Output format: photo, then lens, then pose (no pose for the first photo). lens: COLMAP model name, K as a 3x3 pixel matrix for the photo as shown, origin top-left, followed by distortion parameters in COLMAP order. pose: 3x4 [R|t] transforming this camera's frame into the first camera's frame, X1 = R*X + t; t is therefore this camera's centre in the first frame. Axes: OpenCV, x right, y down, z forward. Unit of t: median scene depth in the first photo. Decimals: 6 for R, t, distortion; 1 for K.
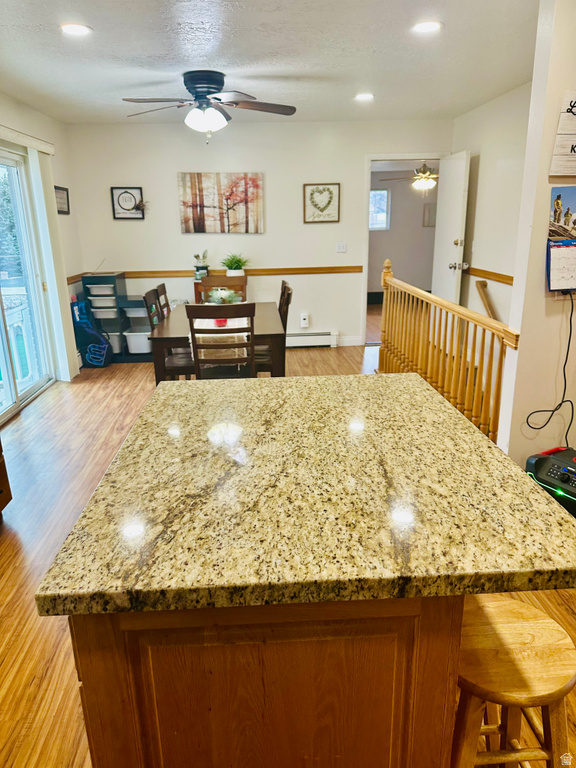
lens RADIAL K [[541.8, 0, 290.7], [0, 541.8, 390.4], [0, 0, 1]] dist [0.076494, -0.095922]
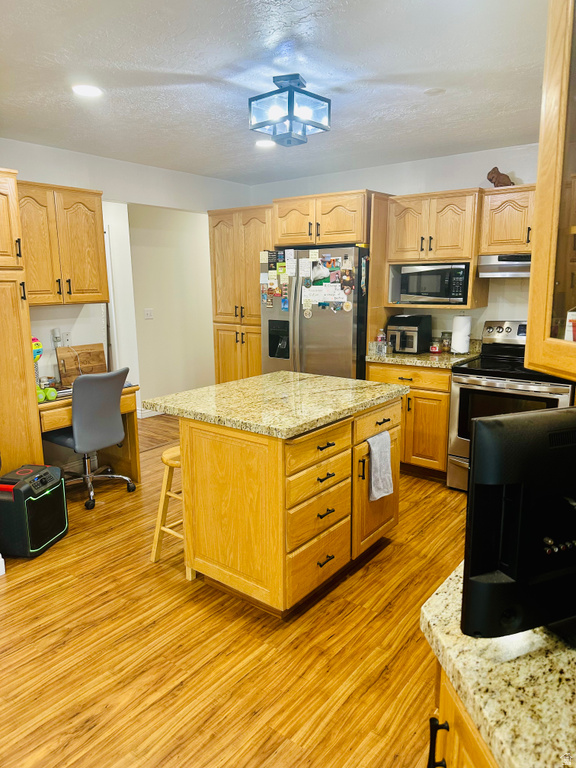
lens RADIAL K [[541.8, 0, 273.2], [0, 541.8, 388.8], [0, 0, 1]] dist [0.076494, -0.095922]
pose [[-0.736548, -0.100053, 0.668944, -1.107311], [0.226532, 0.895392, 0.383348, -0.606186], [-0.637322, 0.433892, -0.636834, 1.937463]]
